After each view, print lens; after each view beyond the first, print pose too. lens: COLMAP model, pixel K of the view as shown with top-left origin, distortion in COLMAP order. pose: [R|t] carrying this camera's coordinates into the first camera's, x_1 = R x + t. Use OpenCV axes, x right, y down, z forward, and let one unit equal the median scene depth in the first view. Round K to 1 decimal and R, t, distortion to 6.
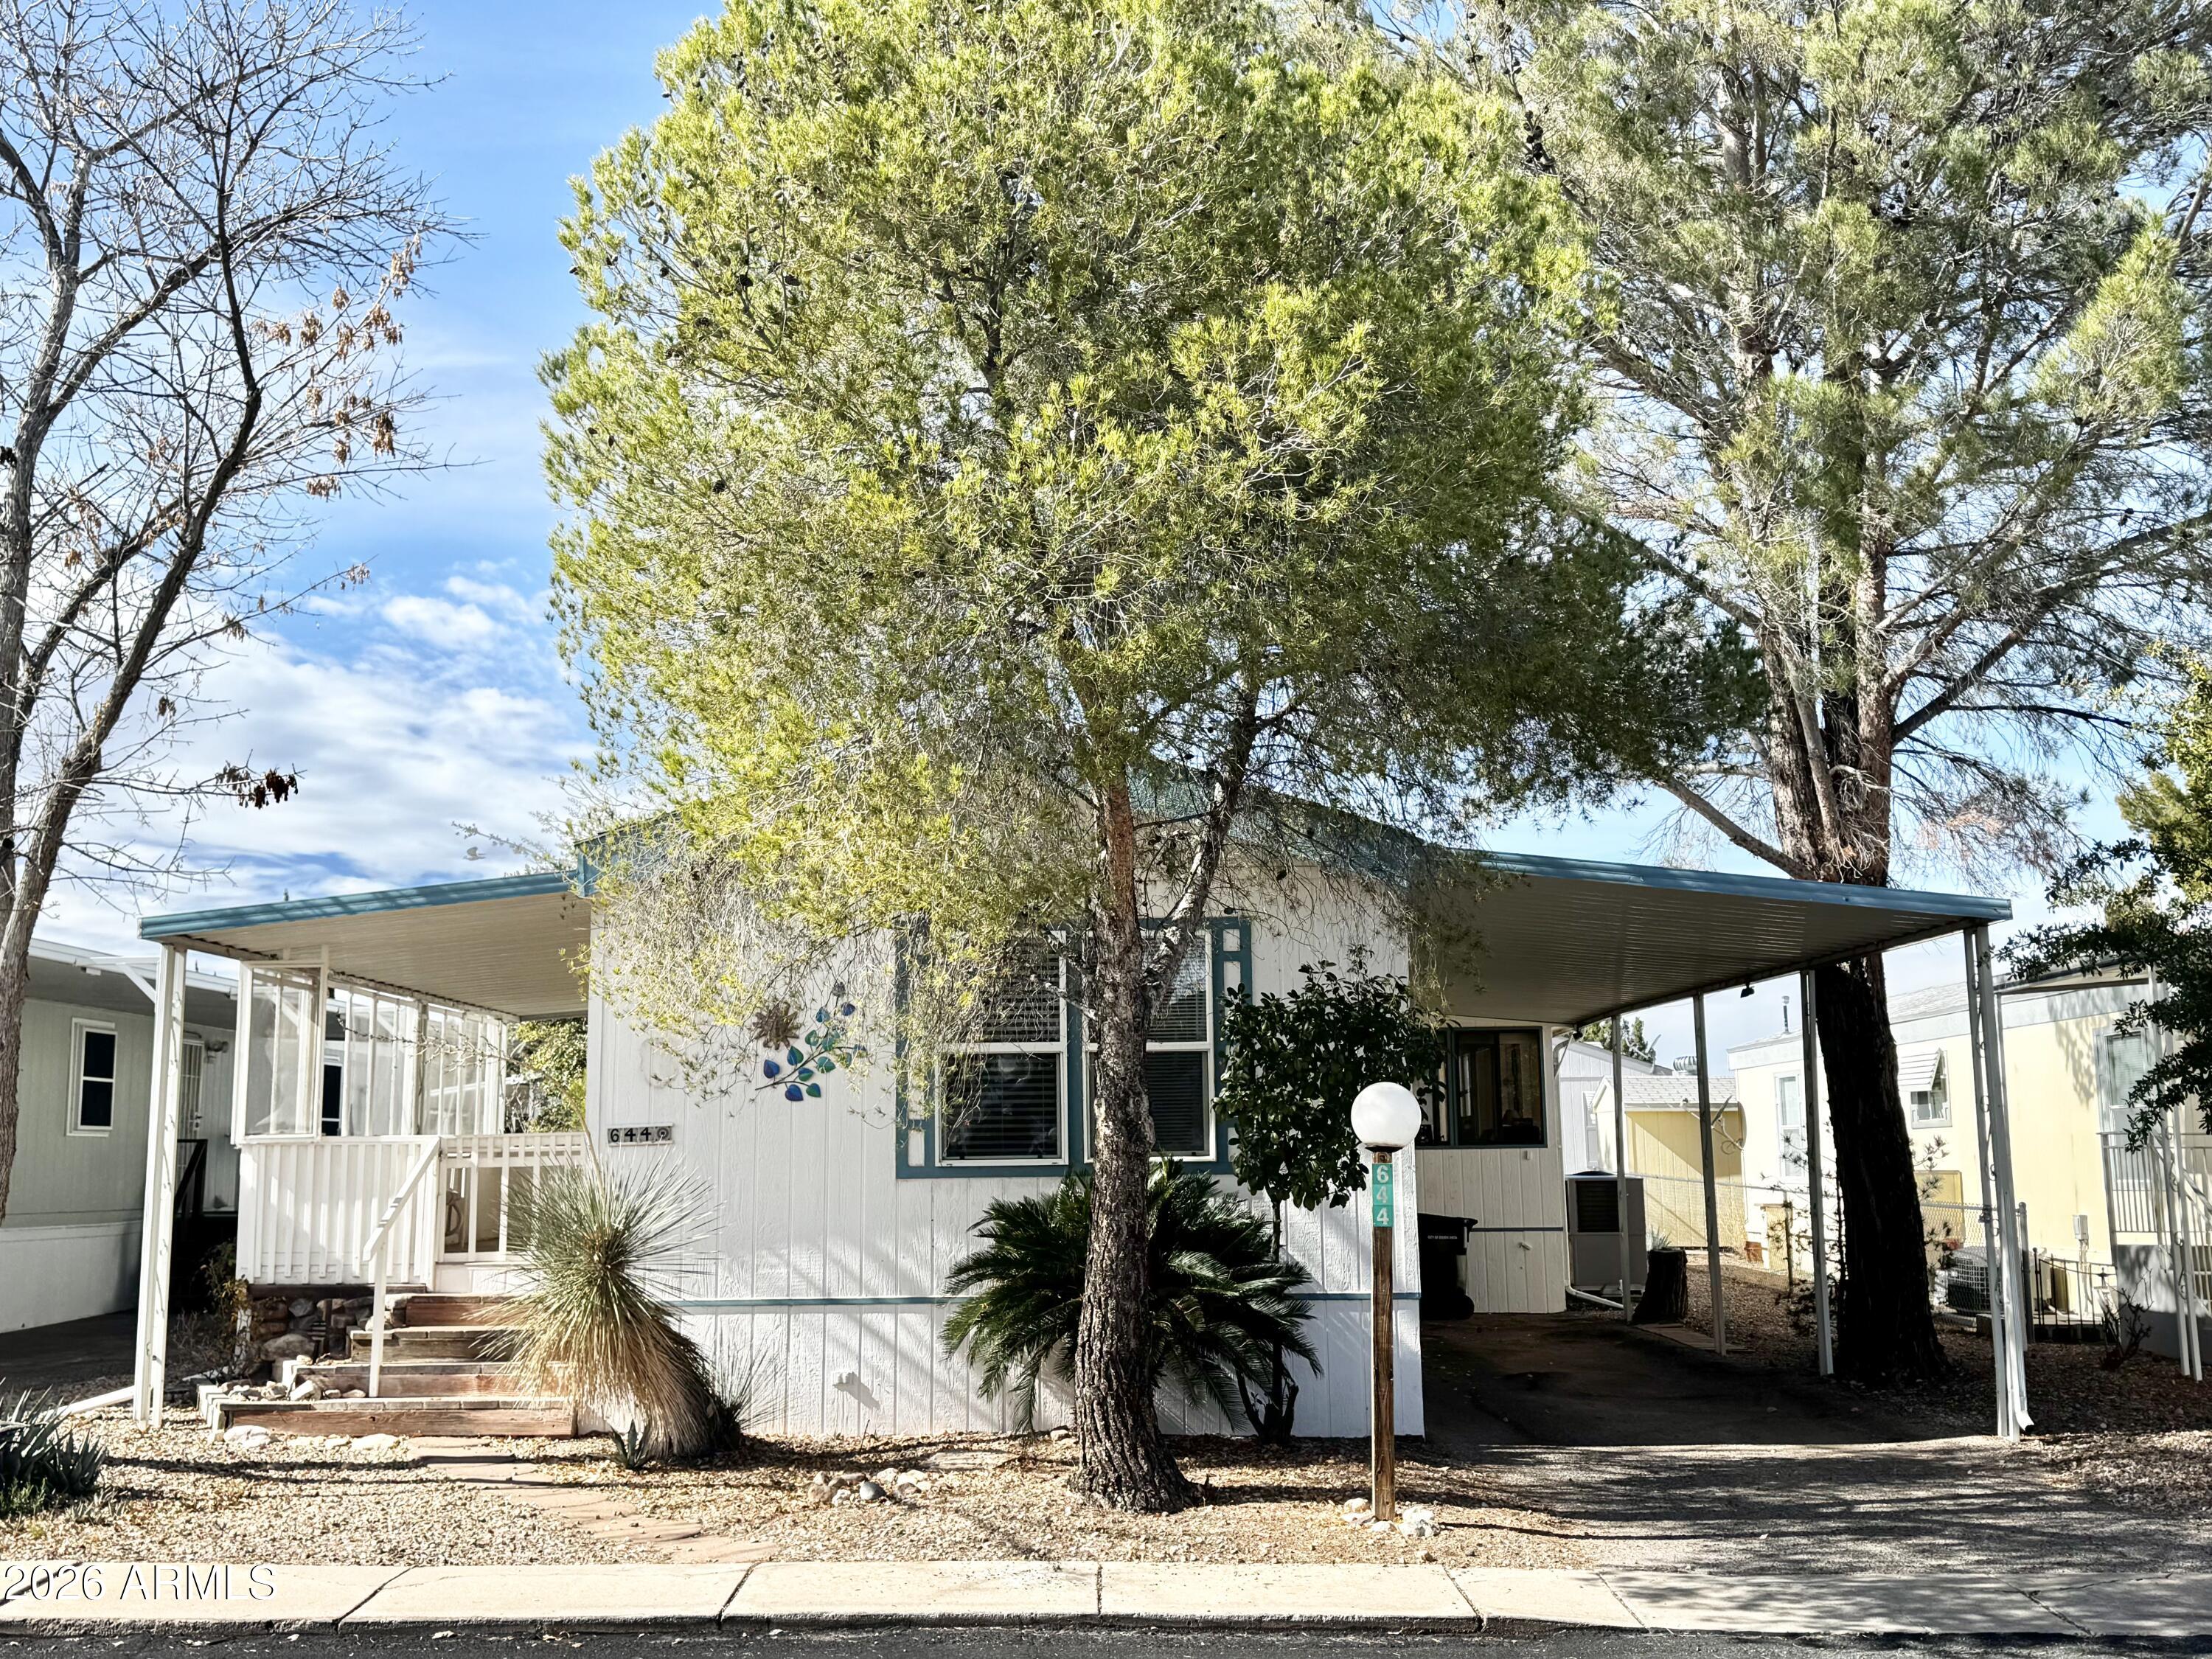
lens RADIAL K [[2246.1, 0, 1106.0], [0, 2246.1, 829.5], [0, 0, 1]] dist [0.210854, -0.553749]
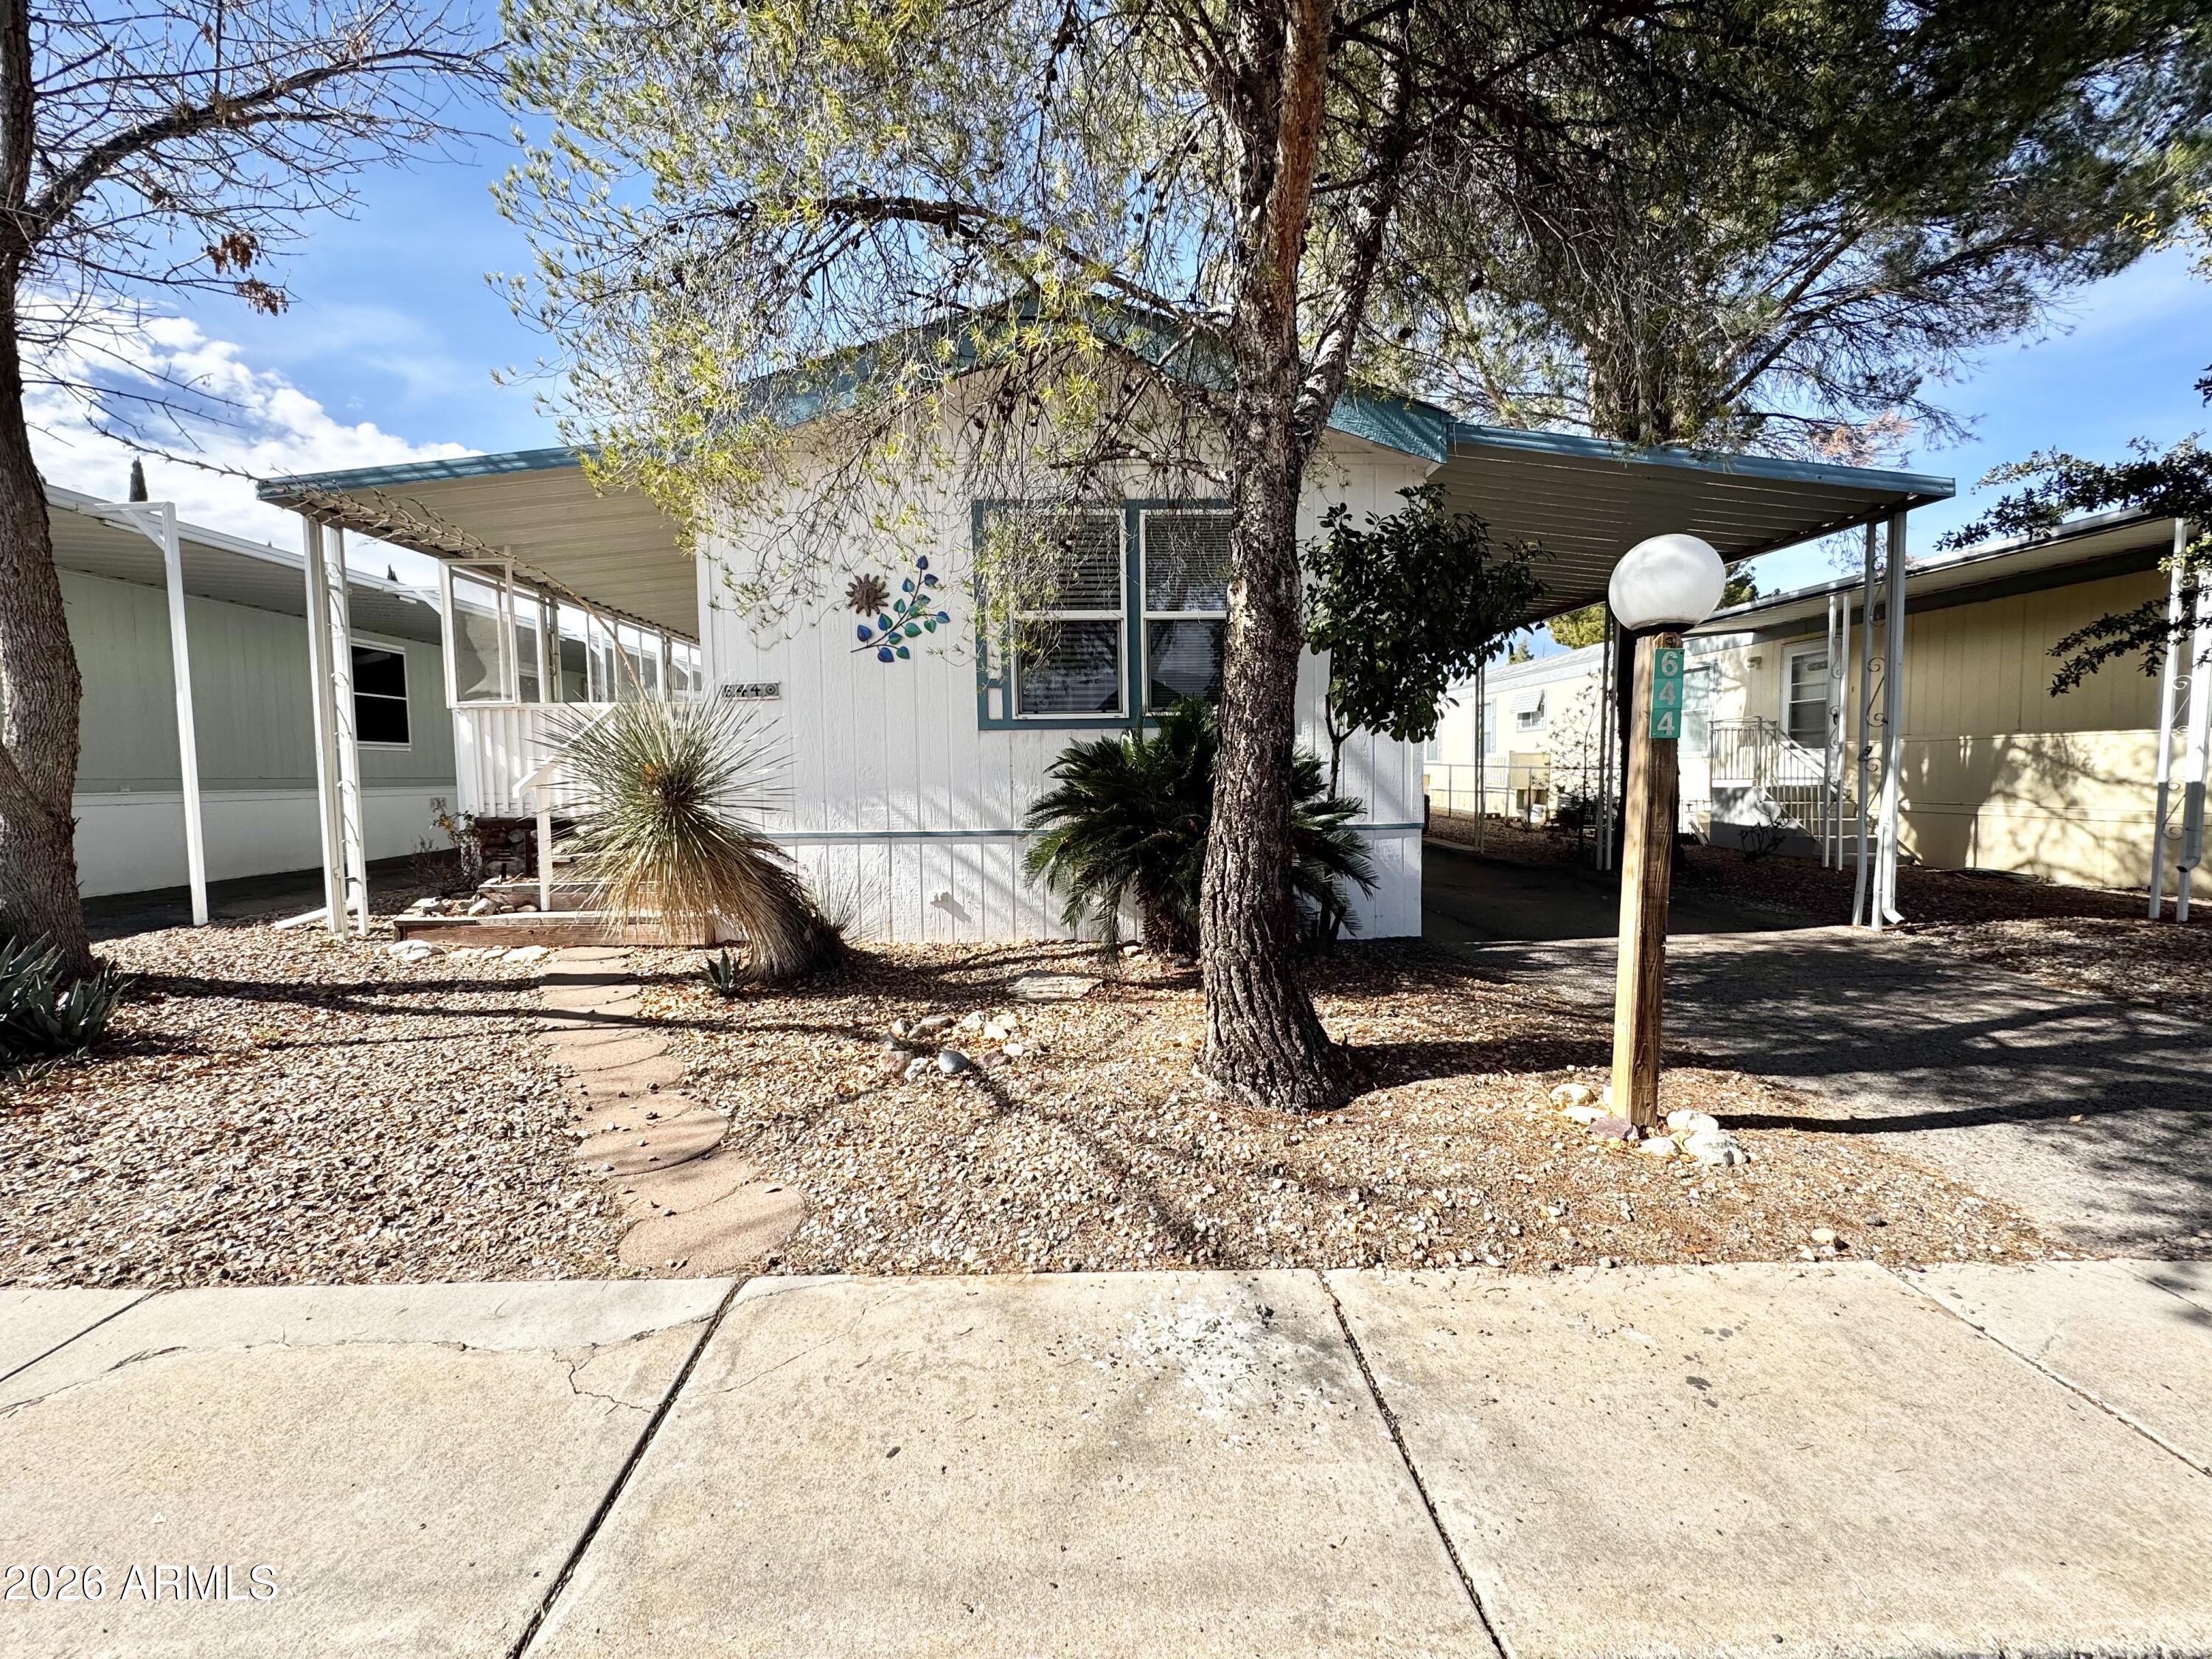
lens RADIAL K [[912.6, 0, 1106.0], [0, 912.6, 829.5], [0, 0, 1]] dist [-0.000071, -0.000009]
pose [[0.999372, -0.006627, 0.034821, -0.047057], [-0.000890, 0.977369, 0.211541, 0.111361], [-0.035435, -0.211440, 0.976749, 0.563122]]
